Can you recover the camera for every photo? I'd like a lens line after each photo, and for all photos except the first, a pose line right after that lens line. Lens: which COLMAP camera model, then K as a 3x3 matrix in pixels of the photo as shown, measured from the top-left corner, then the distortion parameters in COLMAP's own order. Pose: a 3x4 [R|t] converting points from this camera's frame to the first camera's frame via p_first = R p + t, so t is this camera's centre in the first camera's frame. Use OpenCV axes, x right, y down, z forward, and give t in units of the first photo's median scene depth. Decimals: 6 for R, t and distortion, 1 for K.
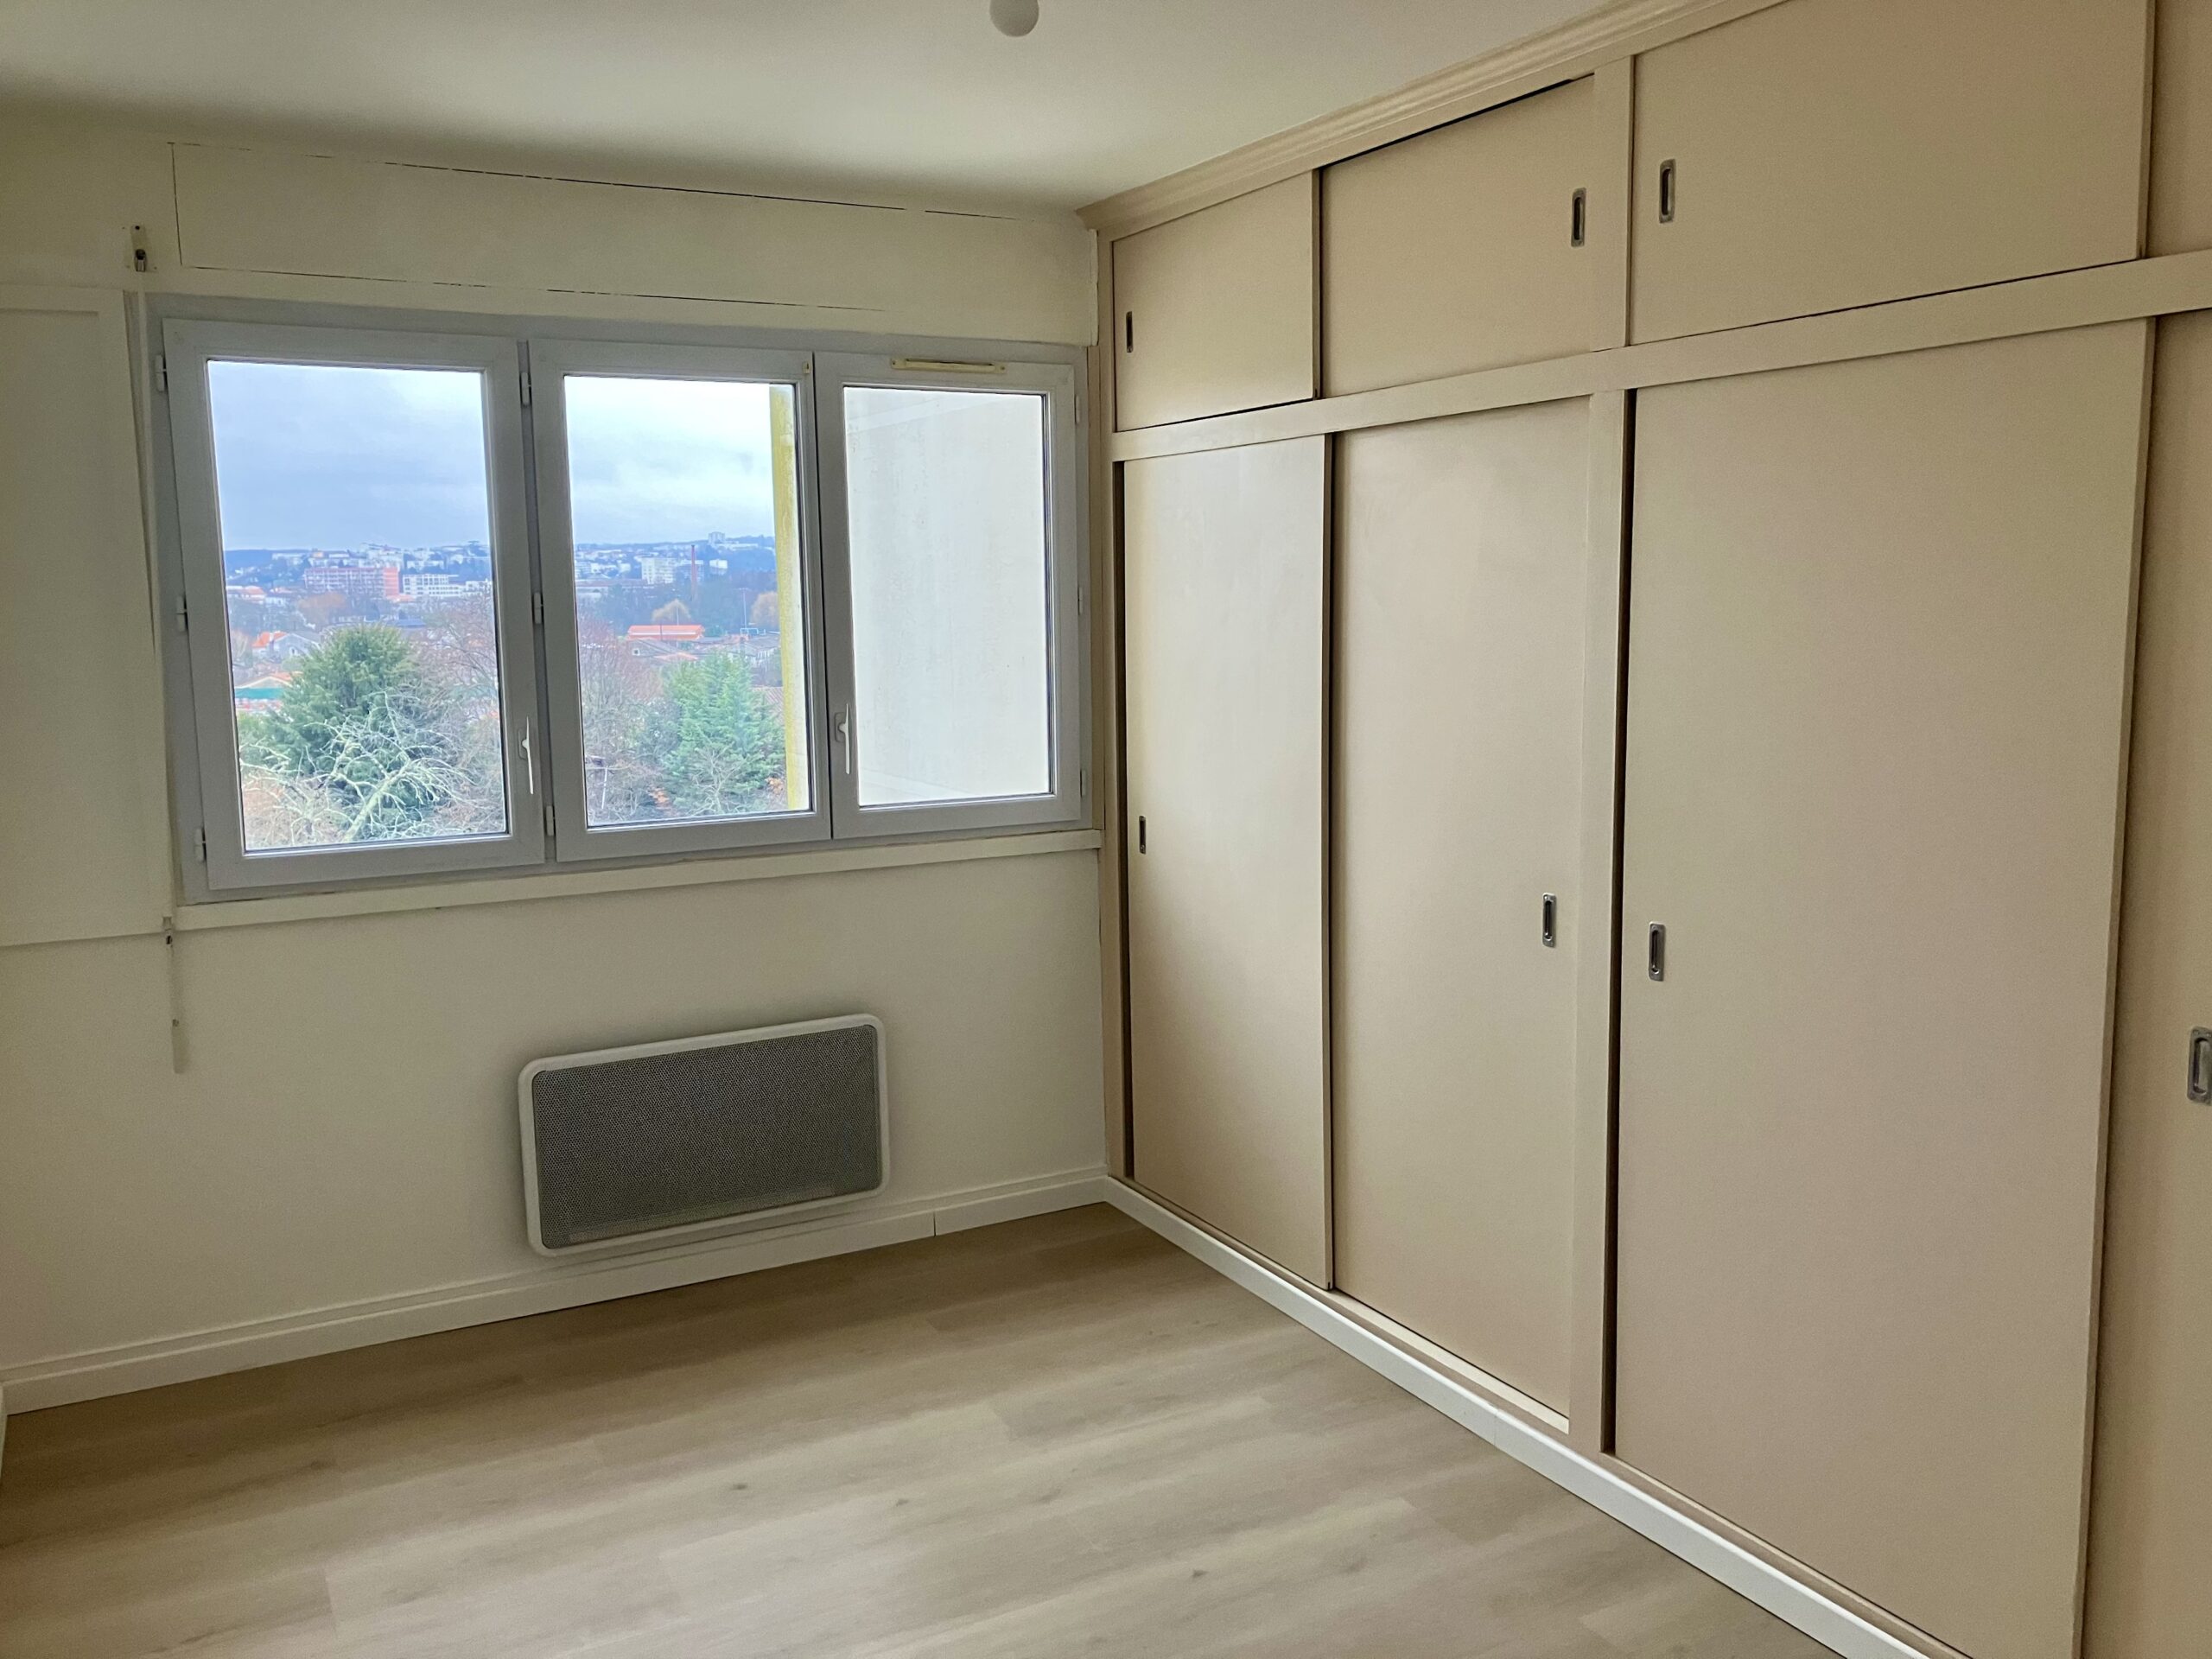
lens RADIAL K [[1804.4, 0, 1107.8], [0, 1804.4, 829.6], [0, 0, 1]] dist [0.038206, -0.047294]
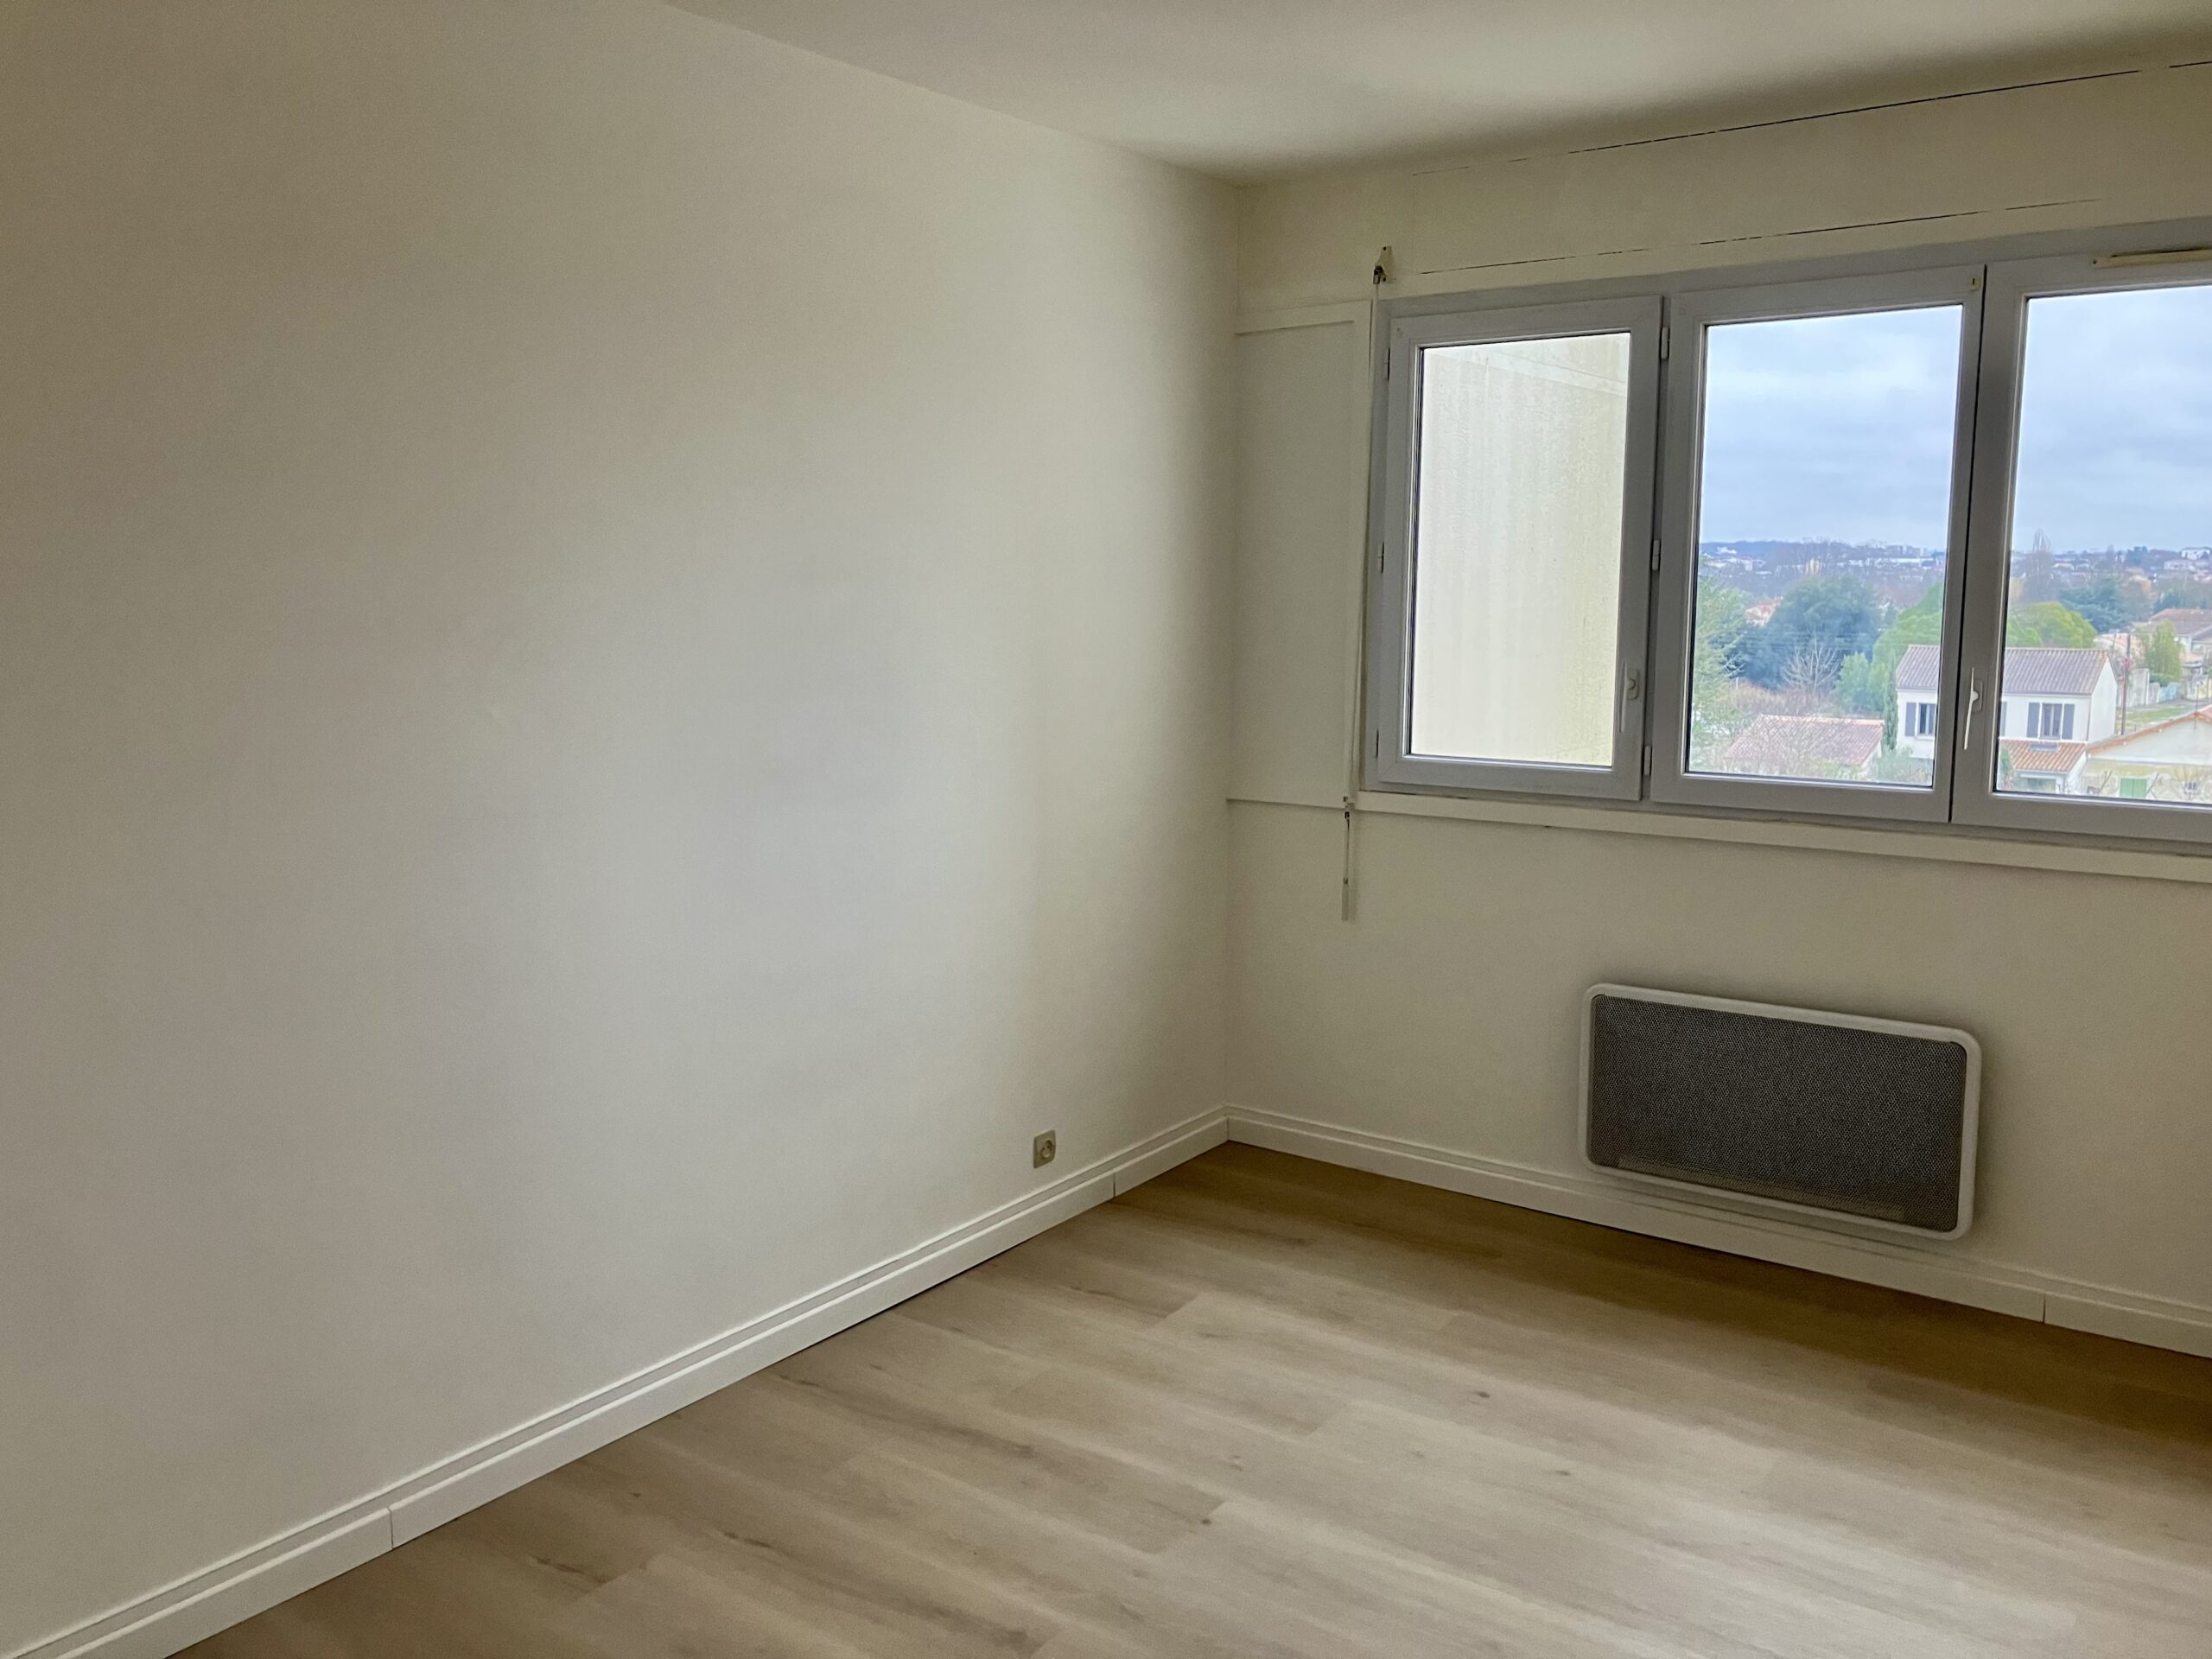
lens RADIAL K [[1804.4, 0, 1106.0], [0, 1804.4, 818.5], [0, 0, 1]] dist [0.038206, -0.047294]
pose [[0.437709, 0.135094, -0.888910, 0.512804], [-0.127951, 0.987945, 0.087140, -0.024379], [0.889966, 0.075595, 0.449718, 0.275070]]
